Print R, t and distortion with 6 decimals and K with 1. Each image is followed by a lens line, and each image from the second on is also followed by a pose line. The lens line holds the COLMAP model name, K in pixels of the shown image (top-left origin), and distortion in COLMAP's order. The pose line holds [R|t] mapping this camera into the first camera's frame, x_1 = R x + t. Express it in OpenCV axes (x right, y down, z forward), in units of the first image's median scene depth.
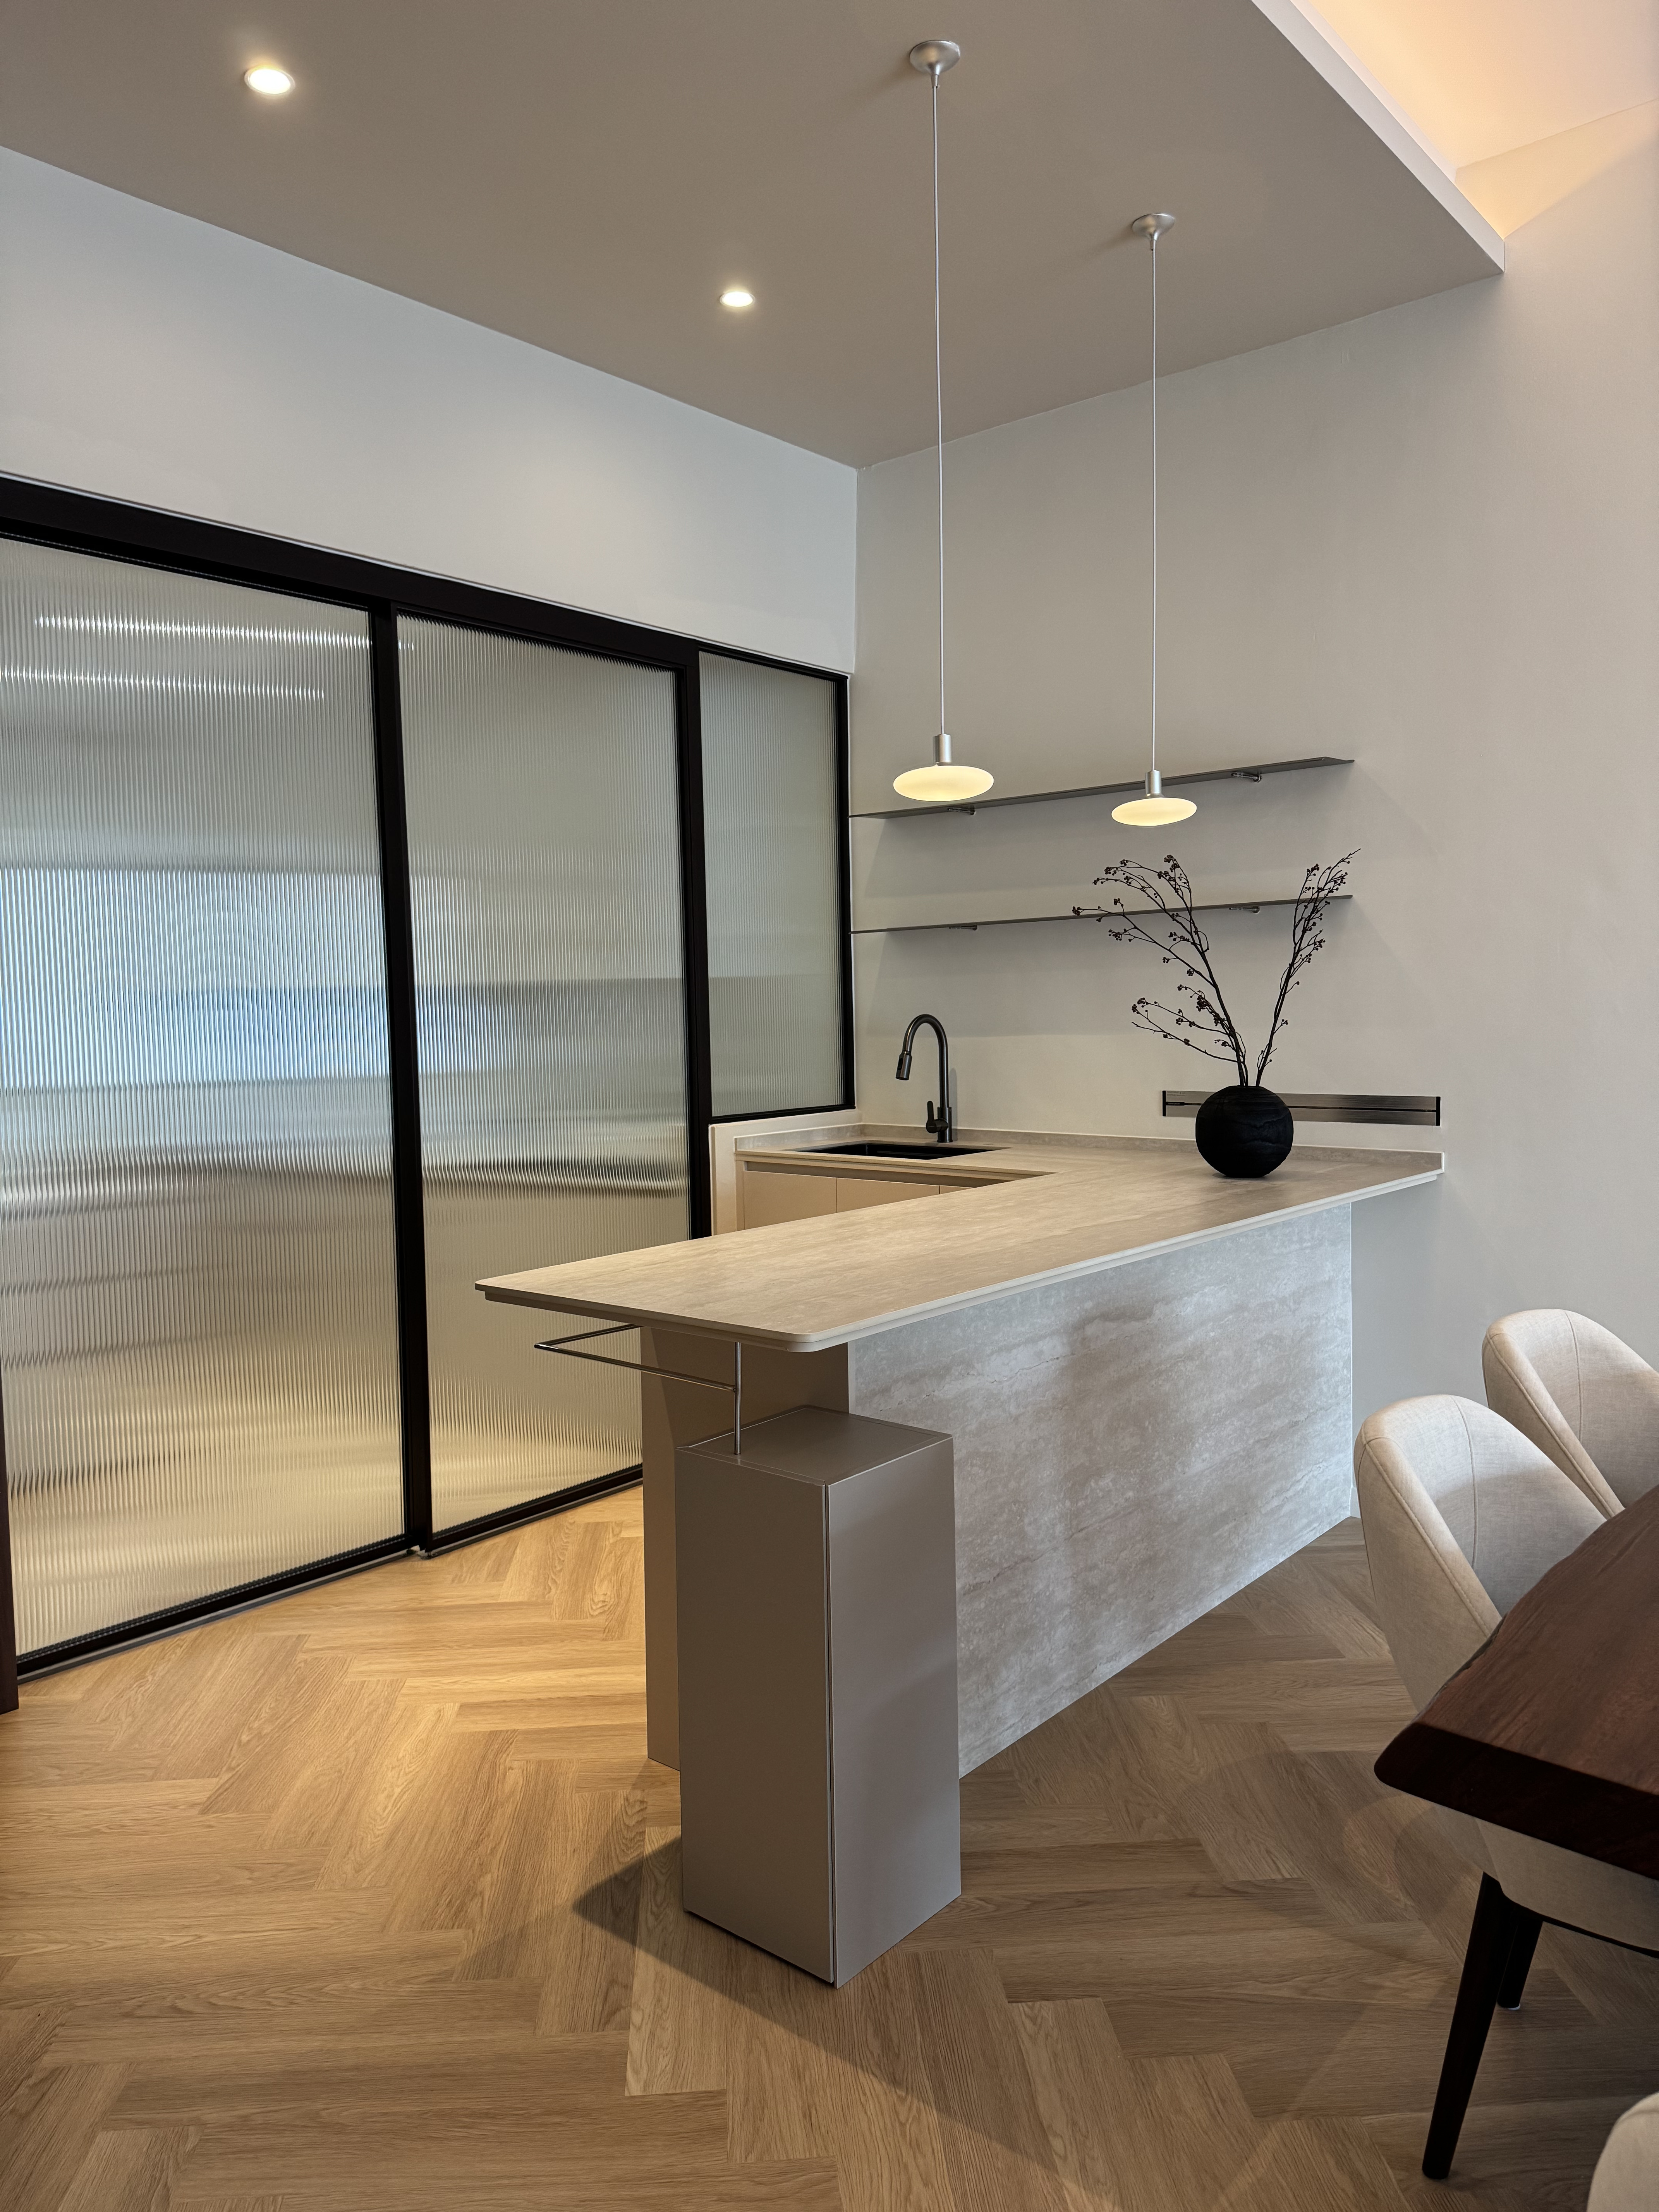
lens RADIAL K [[1557.0, 0, 823.5], [0, 1557.0, 1068.0], [0, 0, 1]] dist [0.004192, -0.010929]
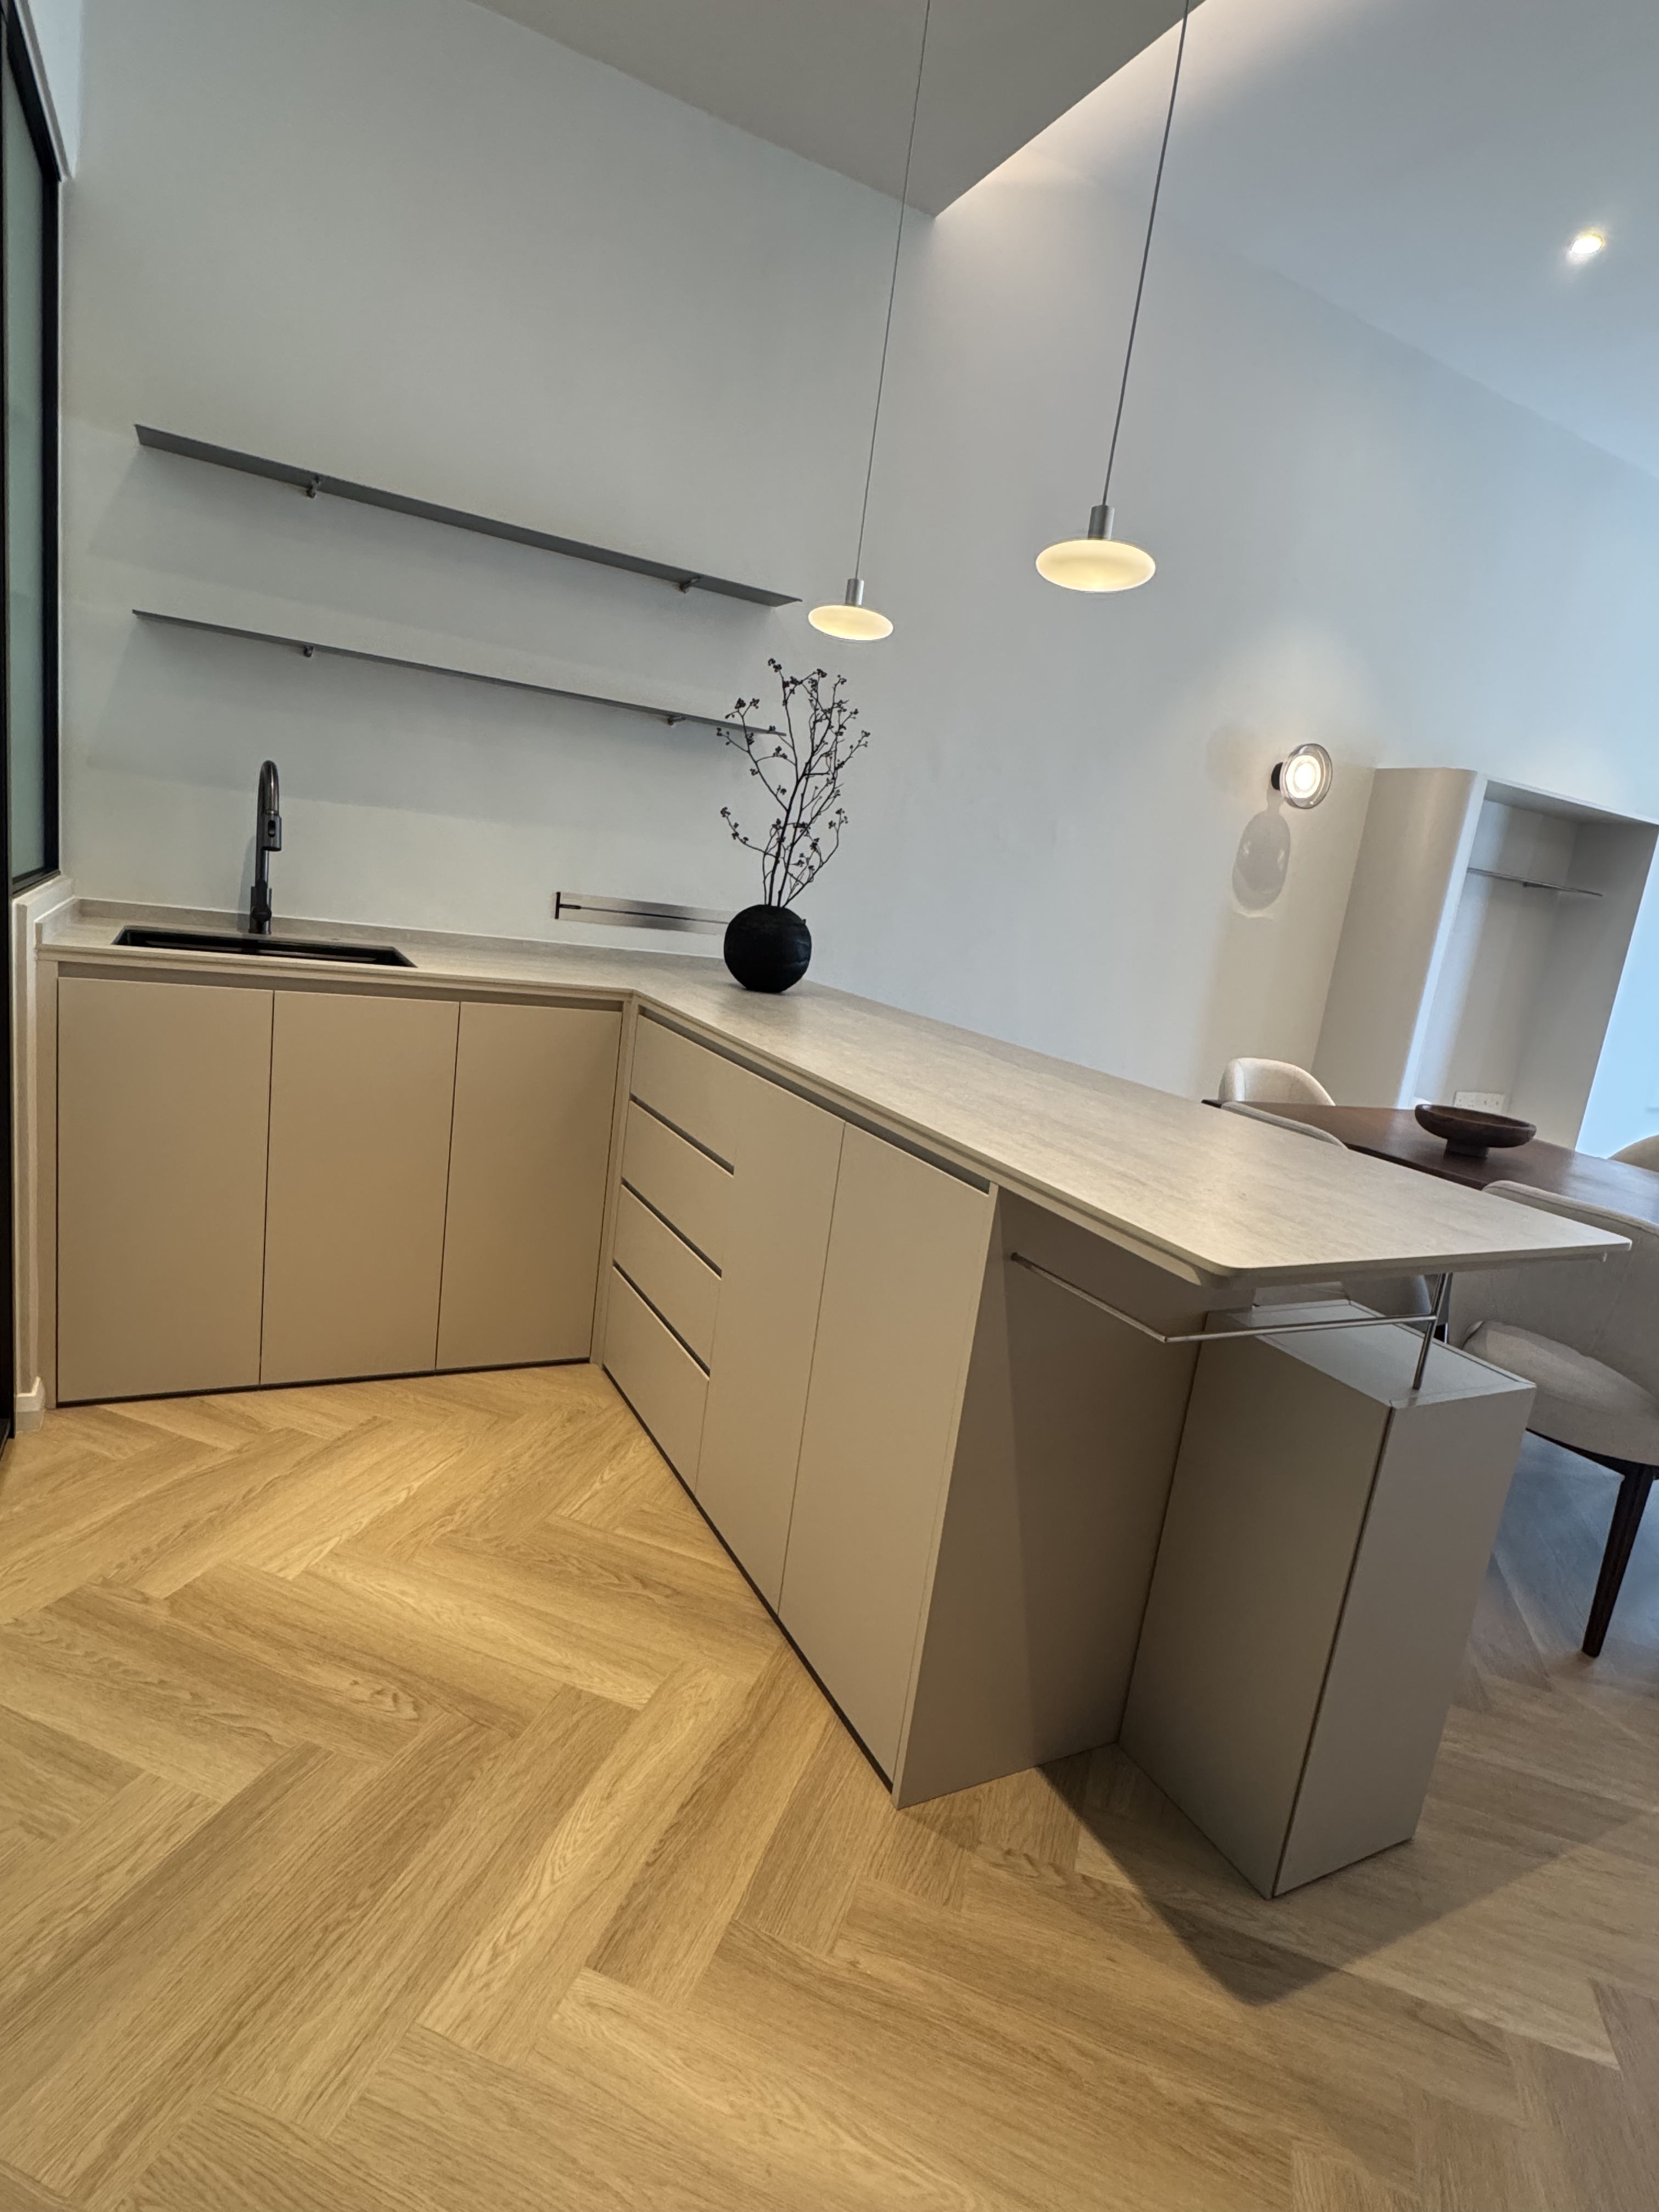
lens RADIAL K [[1156.9, 0, 829.5], [0, 1156.9, 1106.0], [0, 0, 1]] dist [0.000373, -0.000640]
pose [[0.370505, -0.115822, 0.921581, -0.577945], [-0.099517, 0.981533, 0.163366, 0.016031], [-0.923484, -0.152241, 0.352137, 0.844733]]
